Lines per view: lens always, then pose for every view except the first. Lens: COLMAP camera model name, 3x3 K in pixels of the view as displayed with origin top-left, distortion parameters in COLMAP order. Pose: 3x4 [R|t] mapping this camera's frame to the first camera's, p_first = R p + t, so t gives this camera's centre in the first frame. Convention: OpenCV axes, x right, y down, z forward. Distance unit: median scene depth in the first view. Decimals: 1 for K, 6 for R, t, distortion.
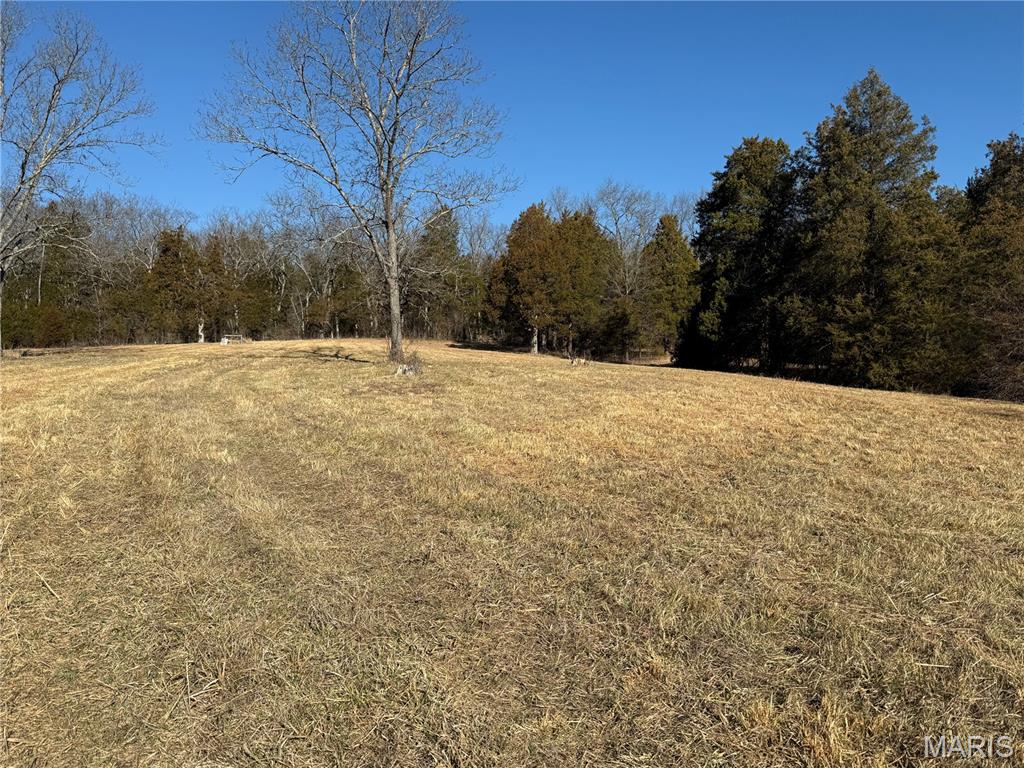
lens RADIAL K [[732.0, 0, 520.1], [0, 732.0, 391.9], [0, 0, 1]] dist [0.017758, -0.034808]
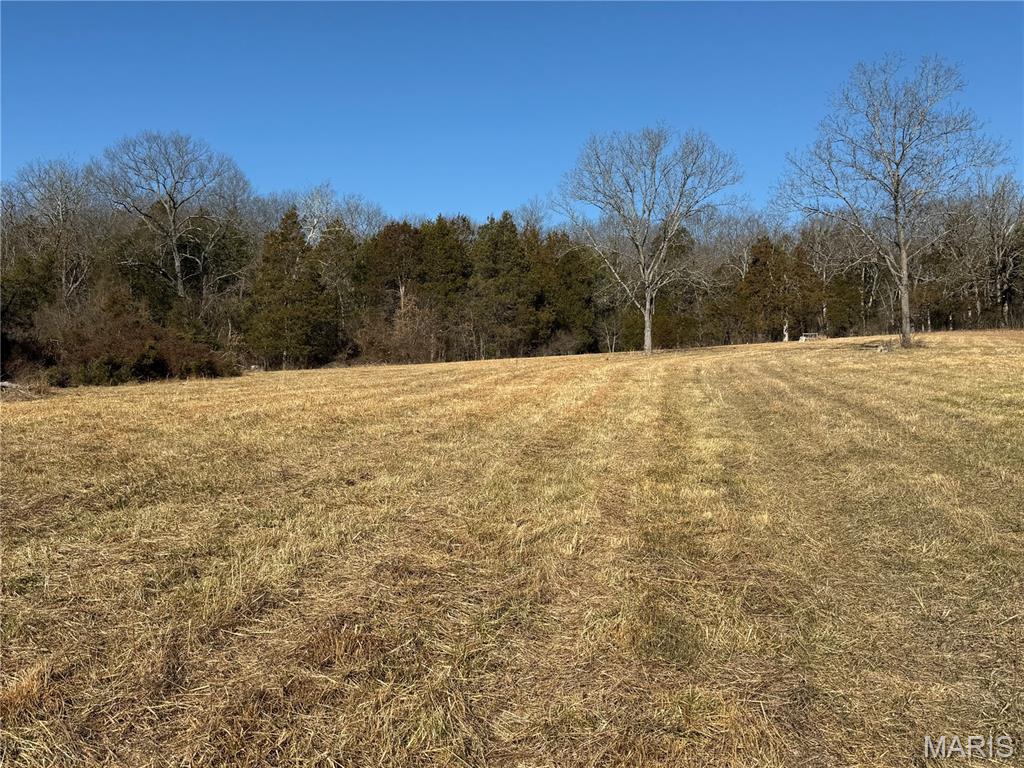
lens RADIAL K [[947.0, 0, 511.5], [0, 947.0, 389.6], [0, 0, 1]] dist [0.071050, 0.000000]
pose [[0.758743, -0.001330, -0.651389, 0.214895], [-0.010203, 0.999851, -0.013927, 0.034017], [0.651310, 0.017213, 0.758616, -0.407890]]
